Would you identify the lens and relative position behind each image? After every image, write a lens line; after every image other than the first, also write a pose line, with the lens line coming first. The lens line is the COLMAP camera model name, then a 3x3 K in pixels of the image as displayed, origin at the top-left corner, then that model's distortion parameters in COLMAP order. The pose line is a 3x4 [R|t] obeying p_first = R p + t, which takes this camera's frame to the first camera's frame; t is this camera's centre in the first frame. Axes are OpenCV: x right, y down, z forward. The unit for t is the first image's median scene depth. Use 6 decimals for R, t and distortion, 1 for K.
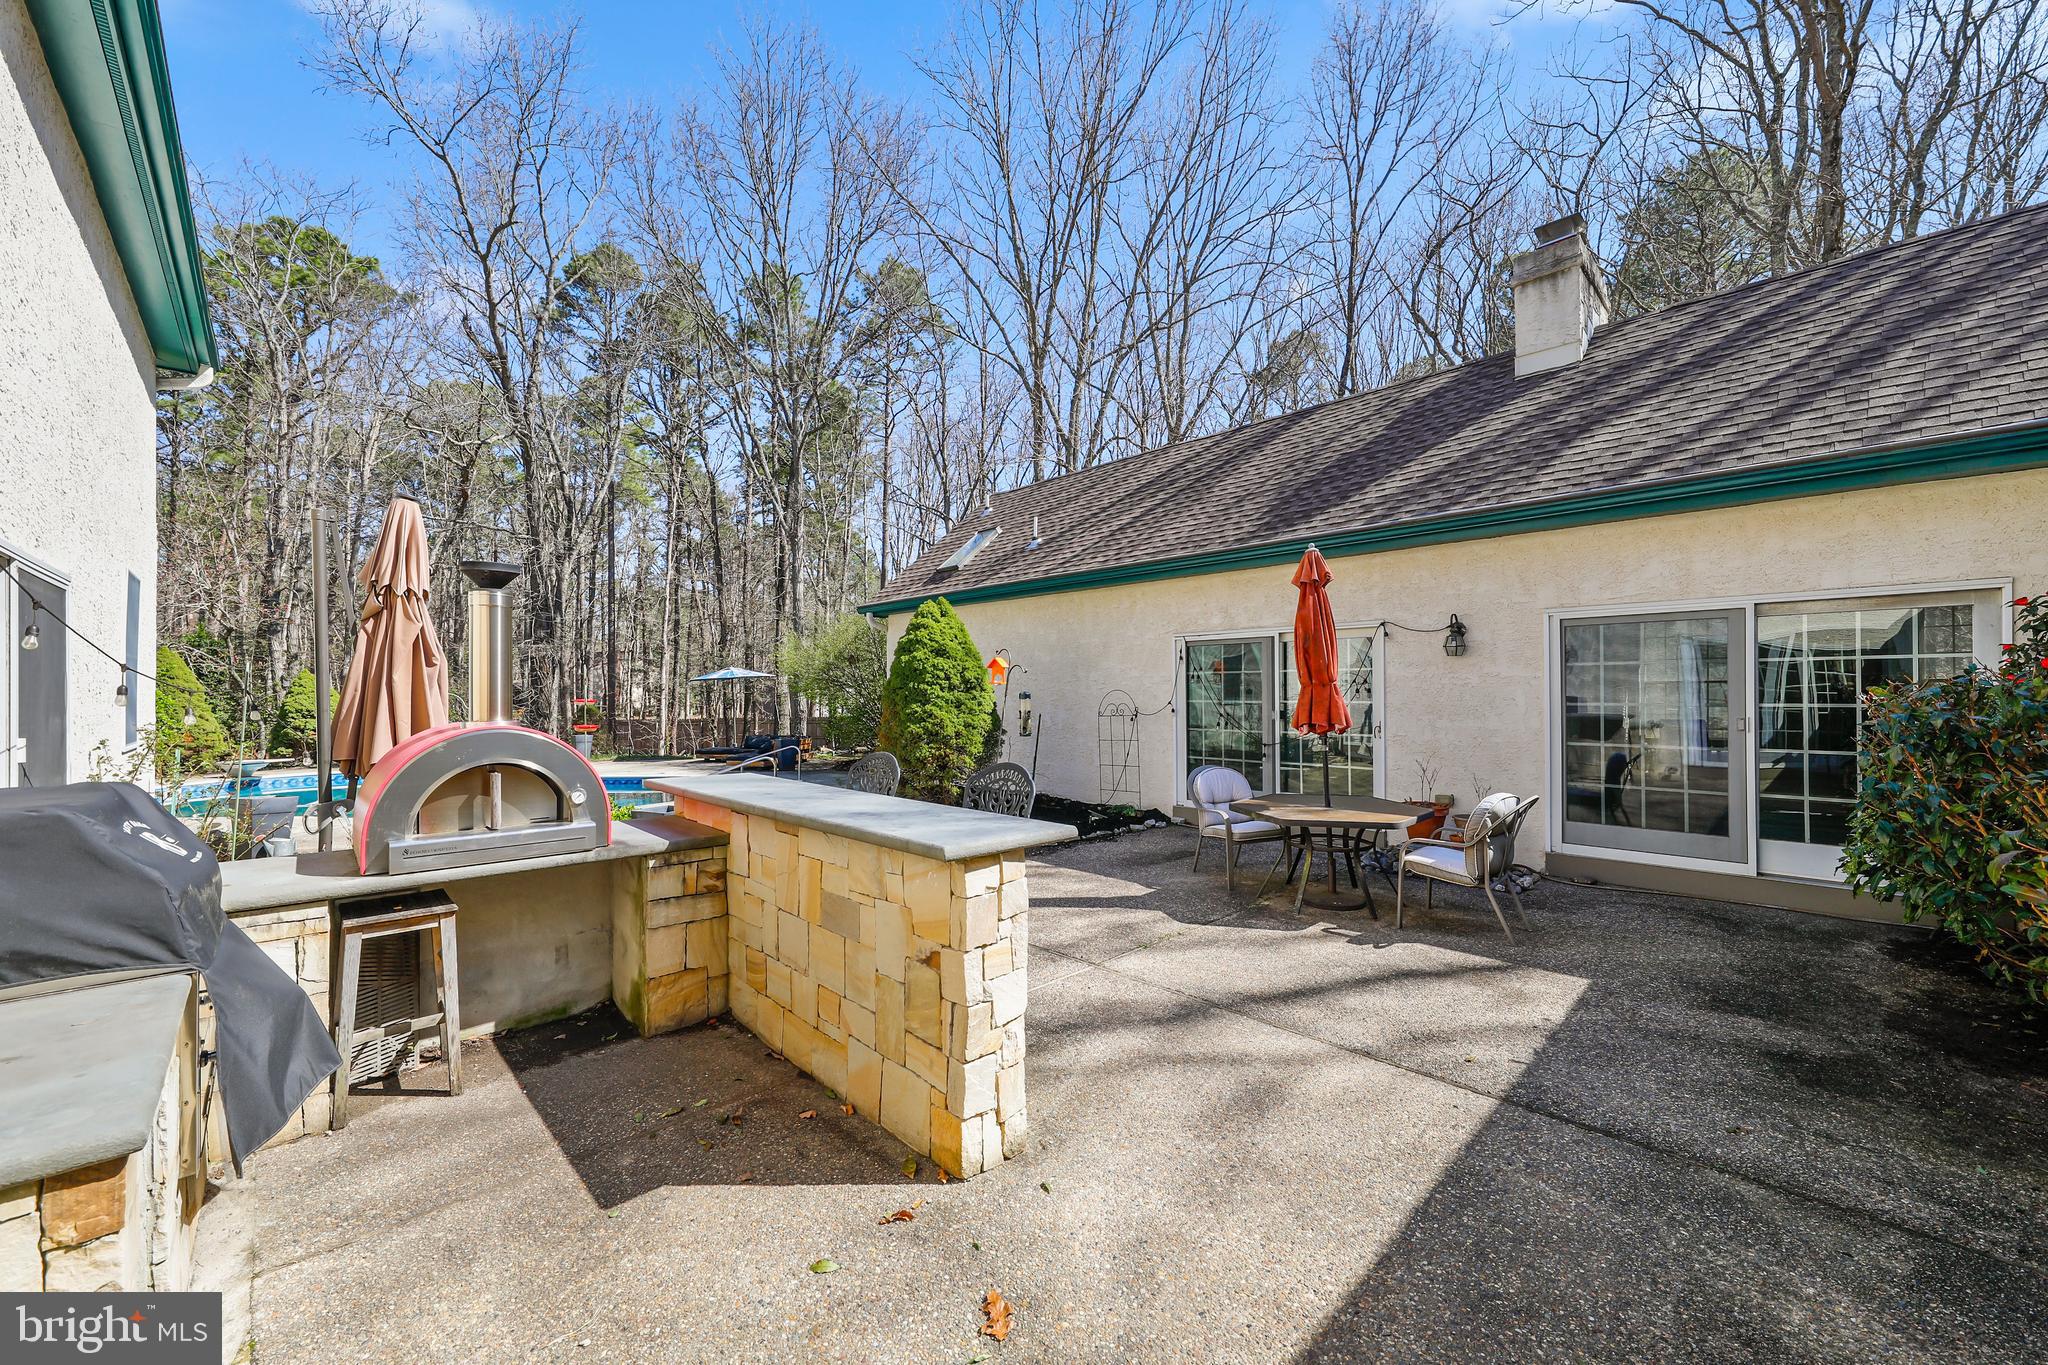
lens RADIAL K [[776.2, 0, 1024.0], [0, 776.2, 682.5], [0, 0, 1]] dist [0.001906, 0.000230]
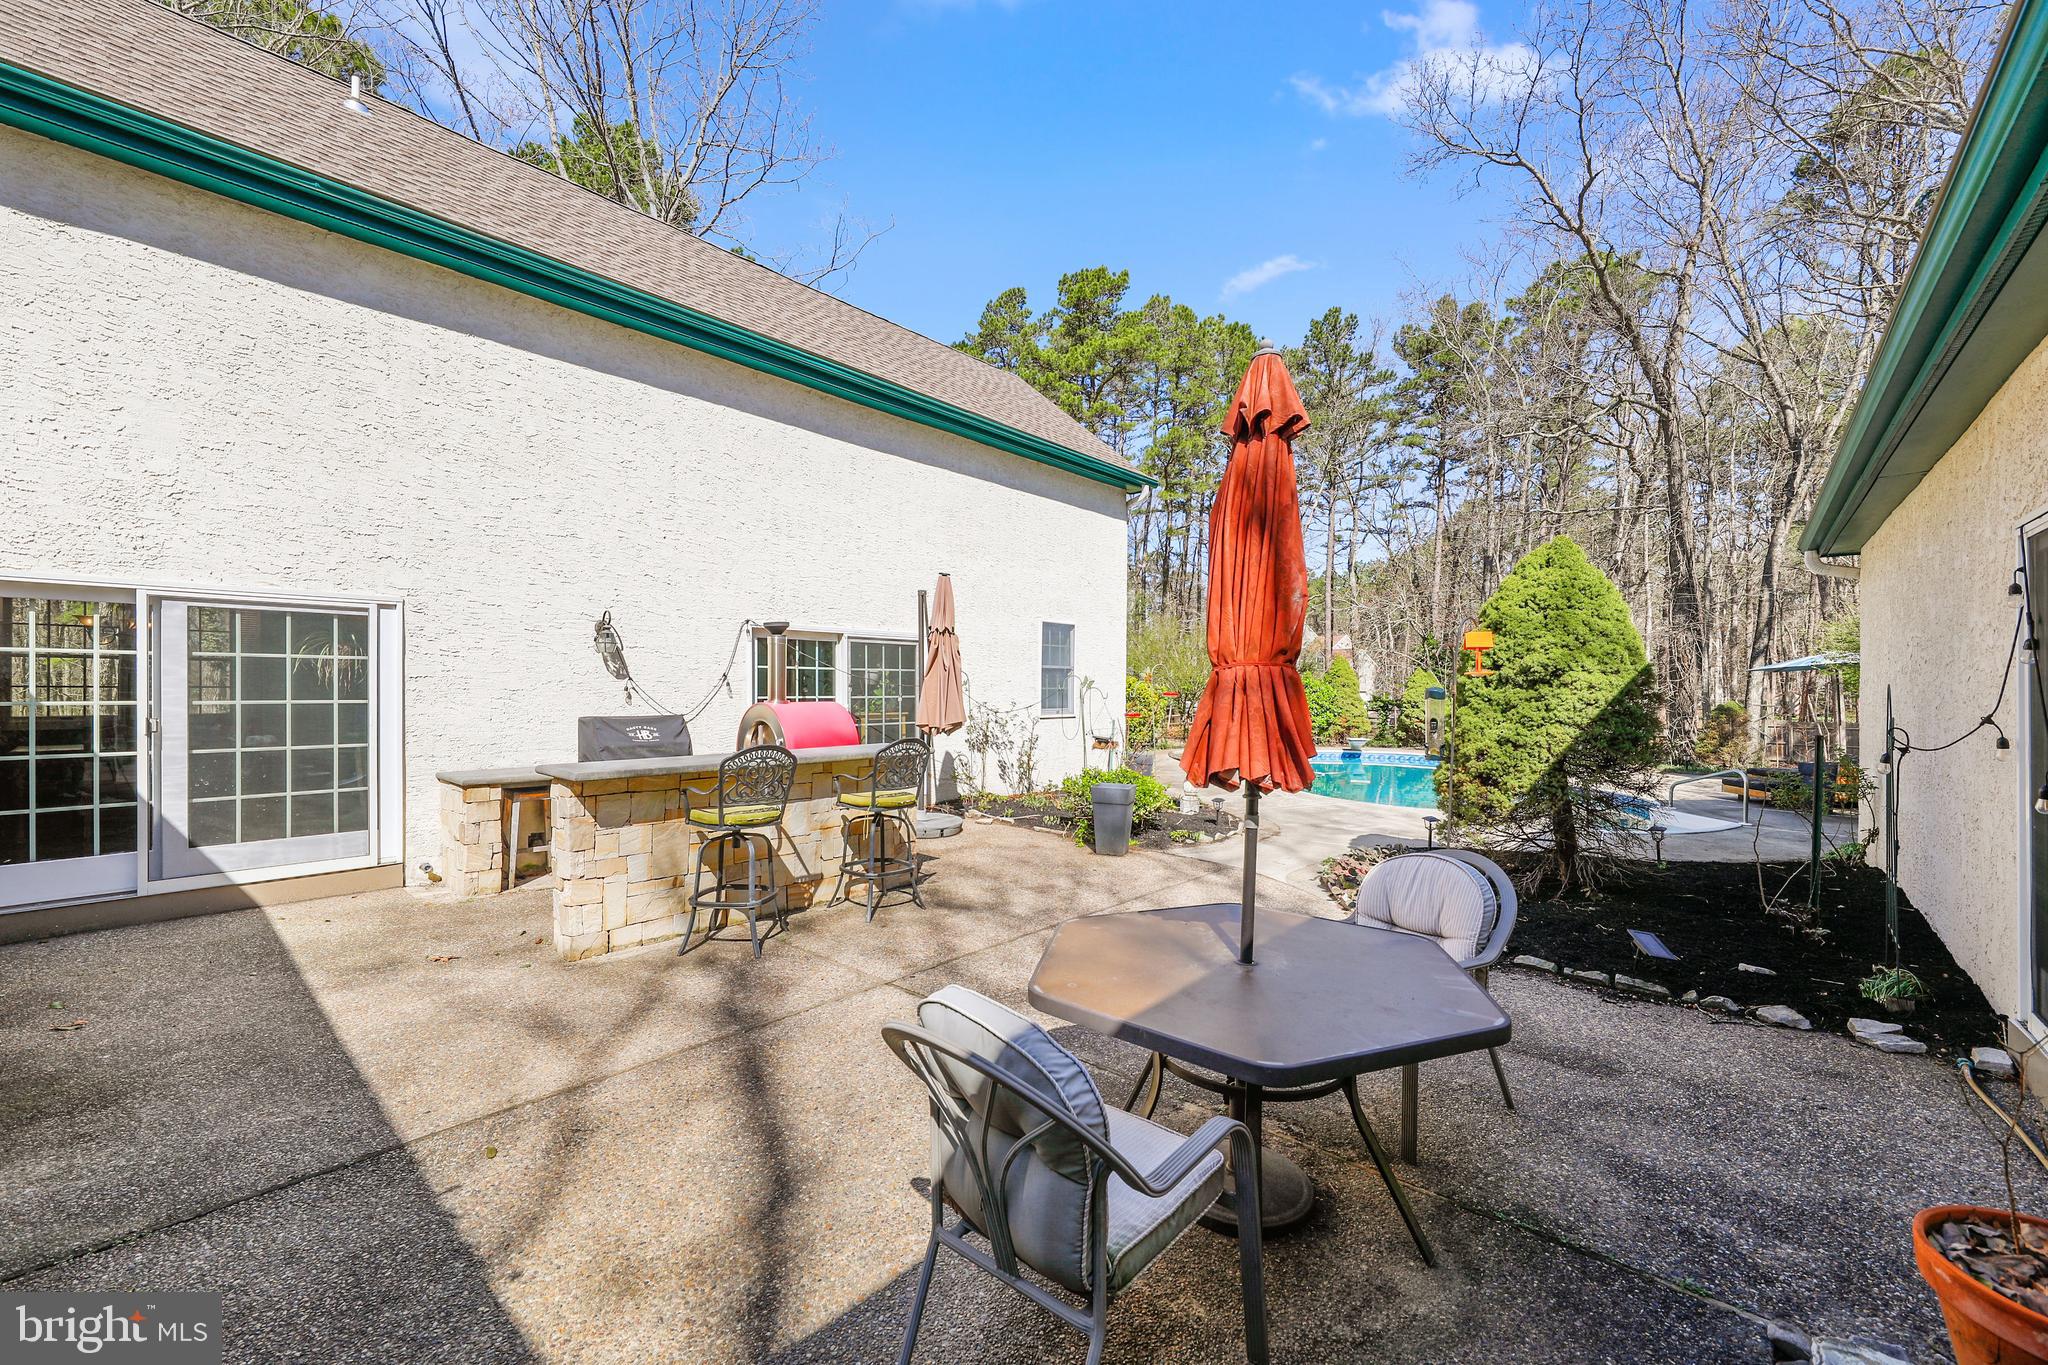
lens RADIAL K [[797.3, 0, 1024.0], [0, 797.3, 689.2], [0, 0, 1]] dist [0.000354, -0.000407]
pose [[0.072000, 0.007079, -0.997380, 1.324215], [0.009242, 0.999927, 0.007764, 0.010870], [0.997362, -0.009777, 0.071929, 1.386422]]
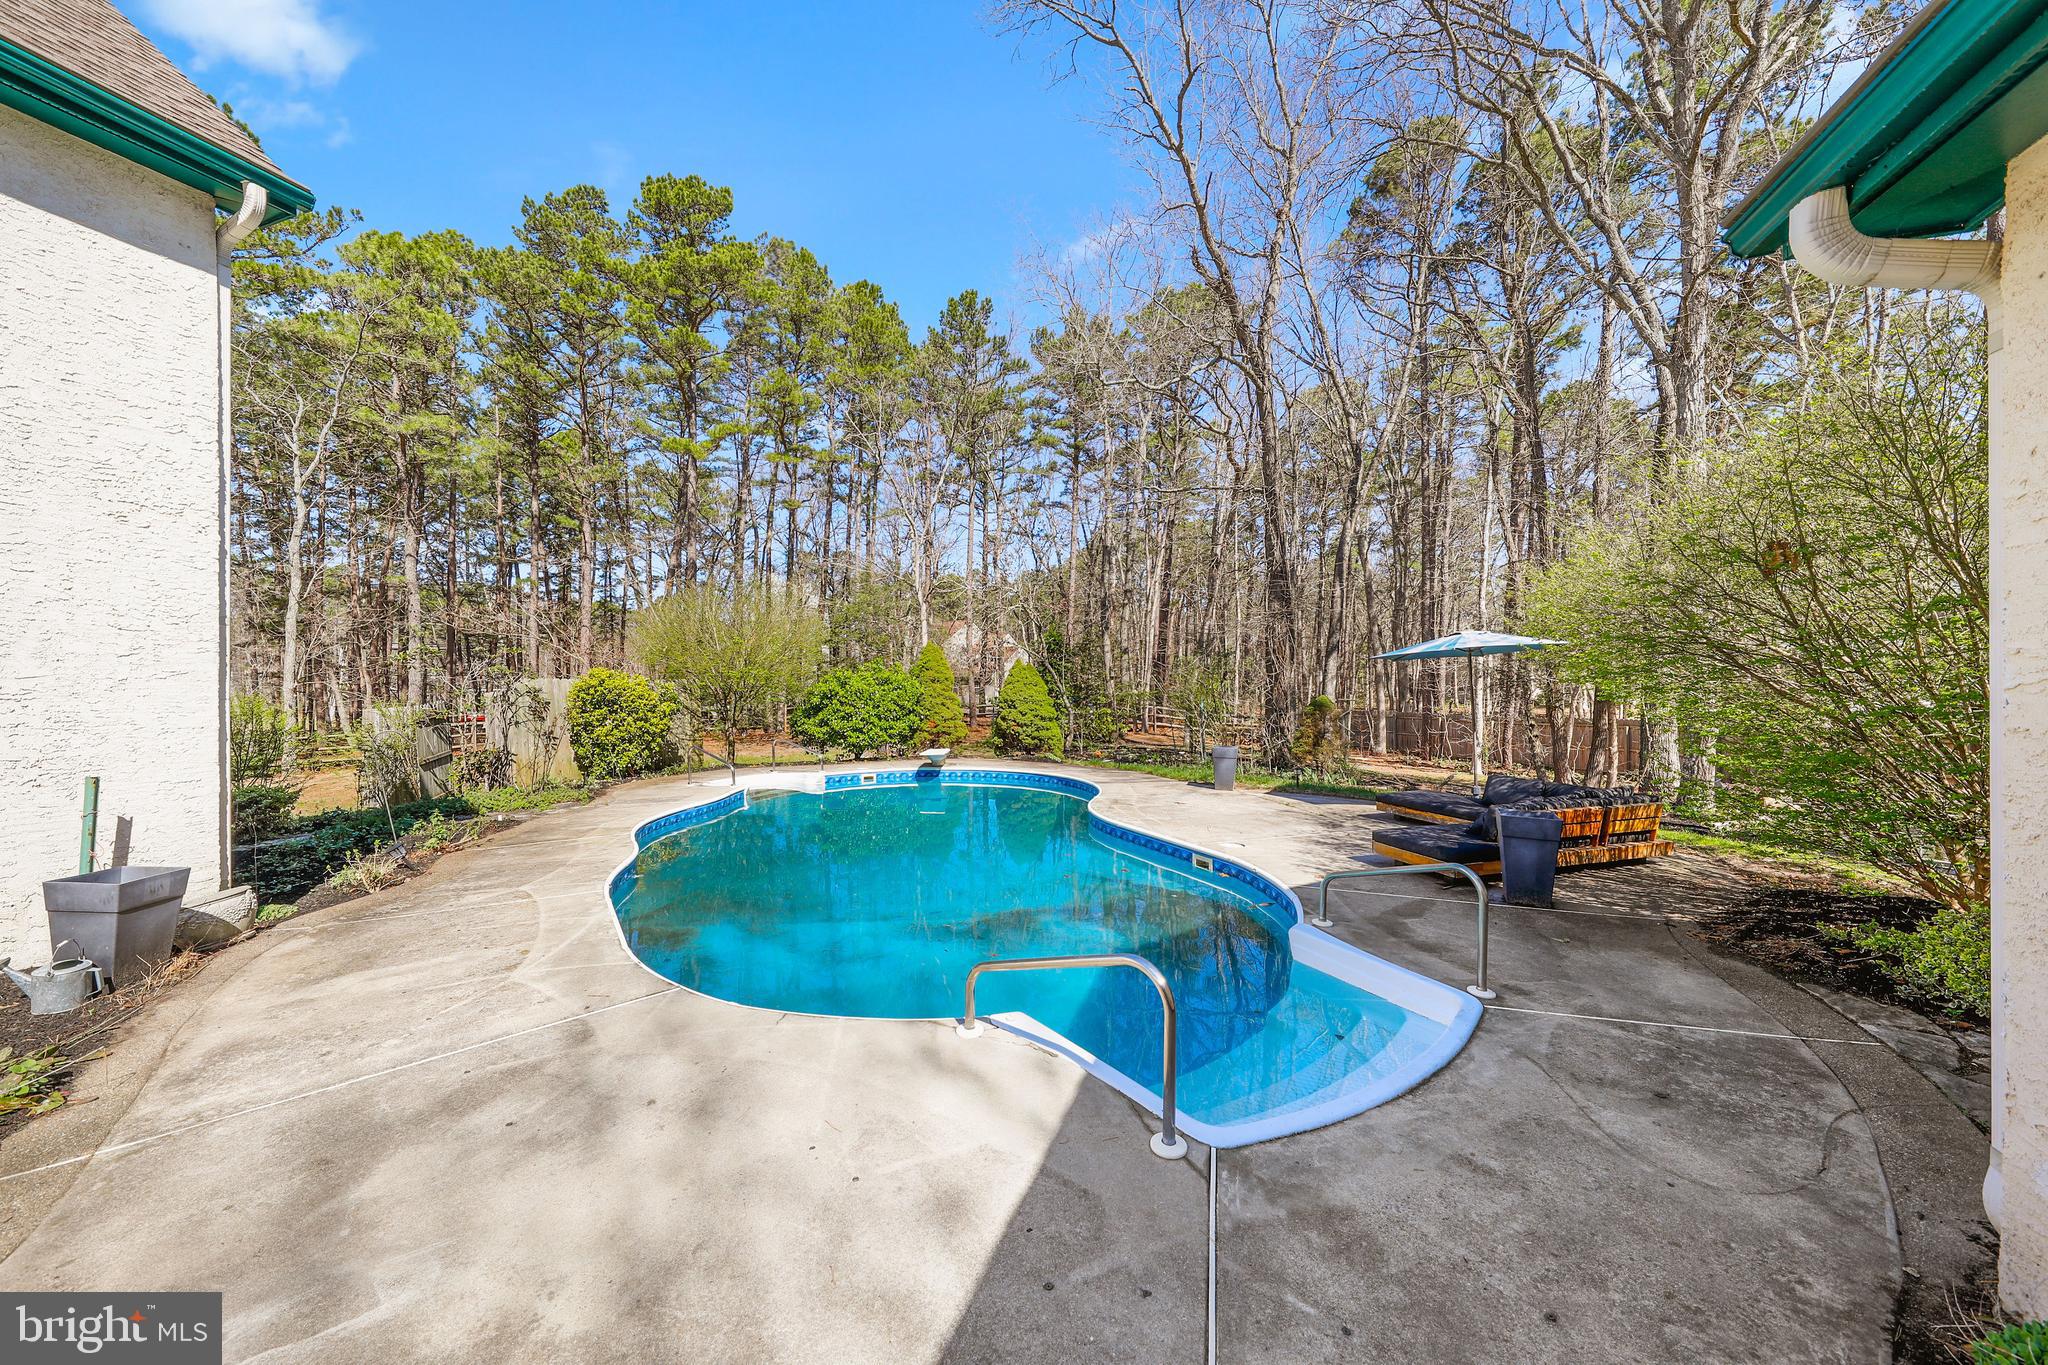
lens RADIAL K [[710.6, 0, 1024.0], [0, 710.6, 682.5], [0, 0, 1]] dist [-0.000251, -0.000019]
pose [[0.433208, 0.002183, -0.901291, -0.509009], [0.012596, 0.999885, 0.008476, 0.033520], [0.901206, -0.015024, 0.433131, 2.937171]]
